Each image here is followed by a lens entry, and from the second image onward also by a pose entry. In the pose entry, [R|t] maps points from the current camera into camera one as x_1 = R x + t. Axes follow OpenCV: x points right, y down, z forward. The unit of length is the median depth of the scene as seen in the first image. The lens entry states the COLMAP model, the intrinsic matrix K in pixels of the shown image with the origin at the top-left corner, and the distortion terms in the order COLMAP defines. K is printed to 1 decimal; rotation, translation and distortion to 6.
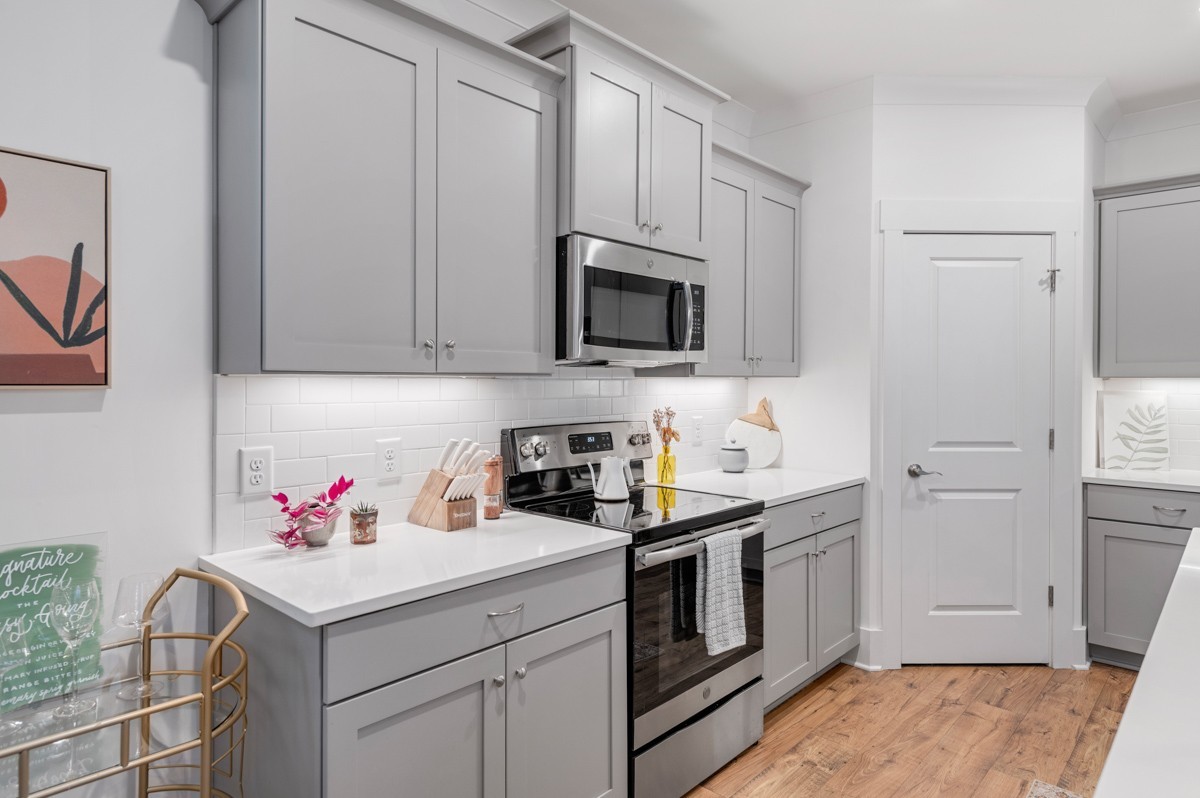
lens RADIAL K [[692.3, 0, 600.4], [0, 692.3, 392.5], [0, 0, 1]] dist [0.003944, -0.001805]
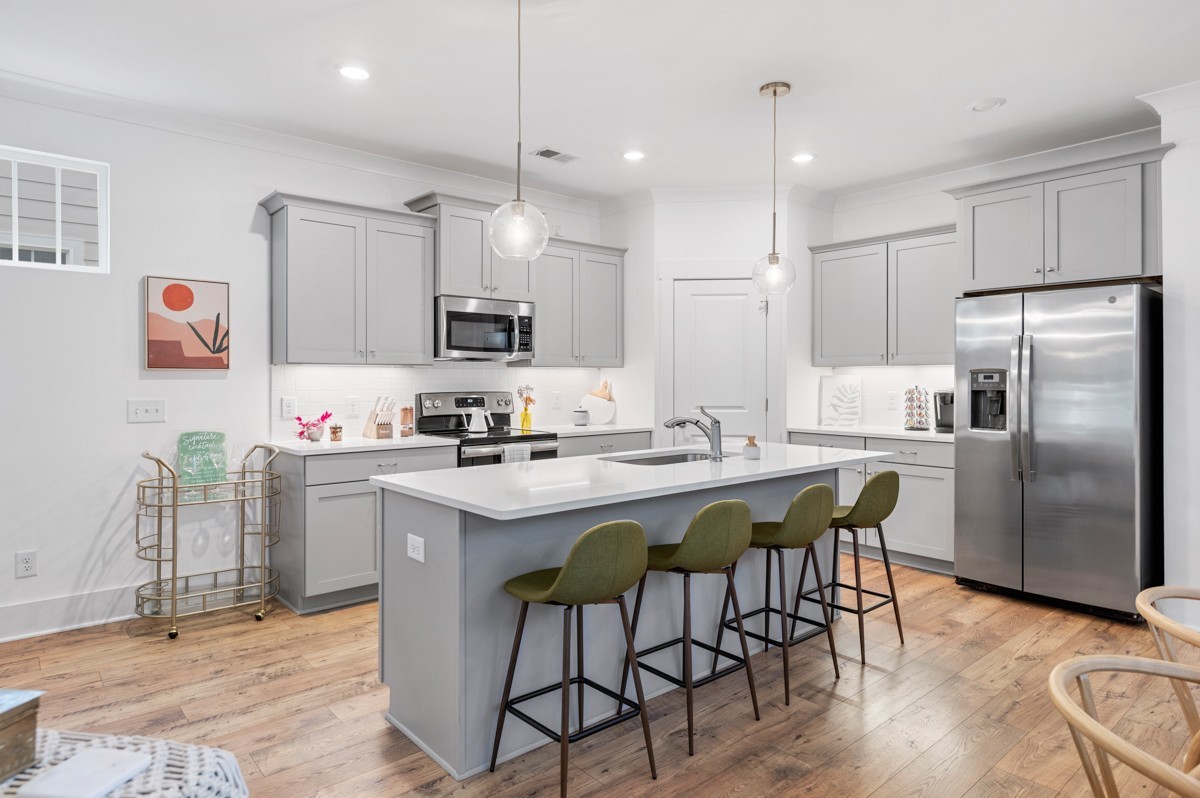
lens RADIAL K [[692.3, 0, 599.7], [0, 692.3, 391.9], [0, 0, 1]] dist [0.003944, -0.001805]
pose [[0.994476, -0.001425, -0.104956, 0.674021], [0.001538, 0.999998, 0.000992, 0.055022], [0.104954, -0.001148, 0.994476, -1.027679]]
